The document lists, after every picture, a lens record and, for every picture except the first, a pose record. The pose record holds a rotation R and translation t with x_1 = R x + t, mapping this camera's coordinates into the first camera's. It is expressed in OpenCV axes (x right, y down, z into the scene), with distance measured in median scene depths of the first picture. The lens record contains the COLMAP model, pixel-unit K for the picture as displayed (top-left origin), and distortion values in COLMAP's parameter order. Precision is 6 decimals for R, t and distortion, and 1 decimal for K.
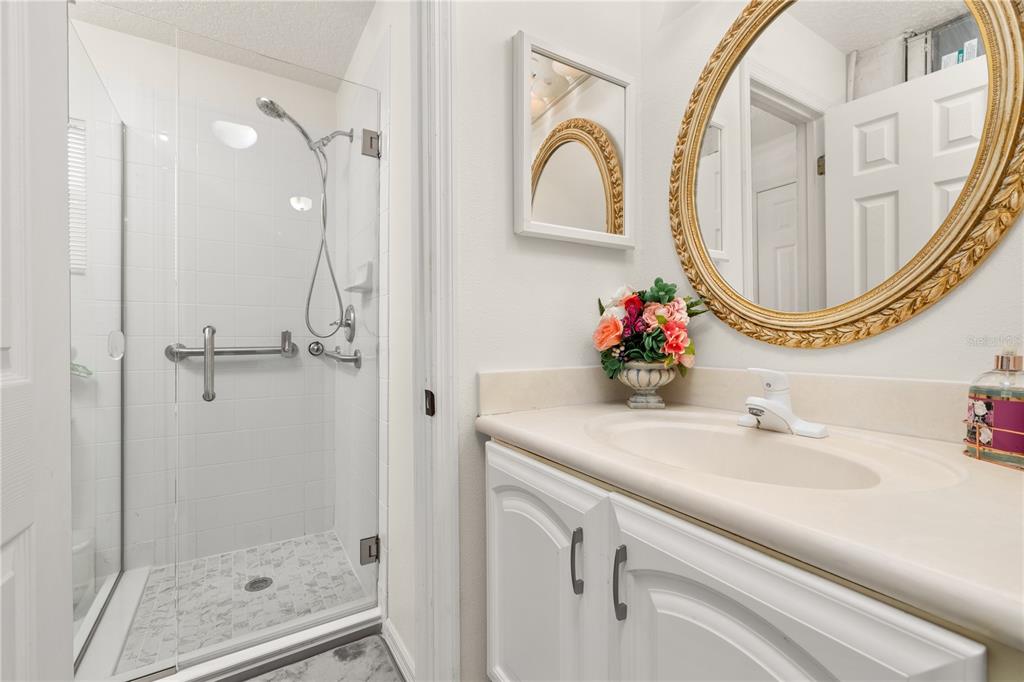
lens RADIAL K [[436.9, 0, 514.7], [0, 436.9, 340.9], [0, 0, 1]] dist [-0.004232, -0.000390]
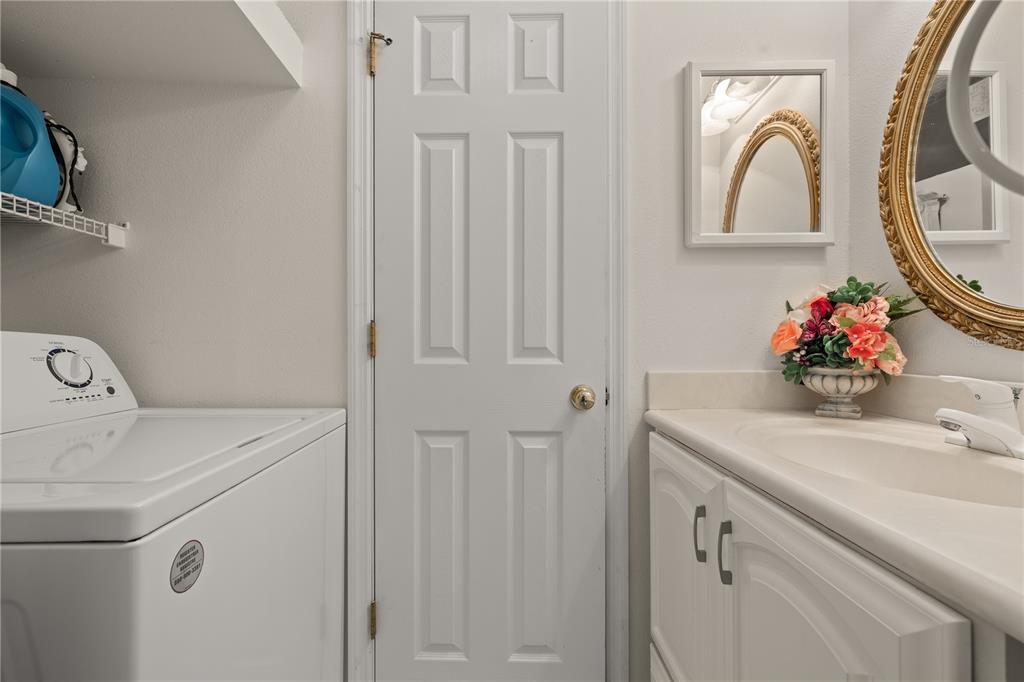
lens RADIAL K [[436.9, 0, 506.4], [0, 436.9, 339.5], [0, 0, 1]] dist [-0.004232, -0.000390]
pose [[0.851646, -0.005828, -0.524085, 0.192498], [-0.000098, 0.999936, -0.011278, -0.001126], [0.524117, 0.009656, 0.851591, -0.167524]]
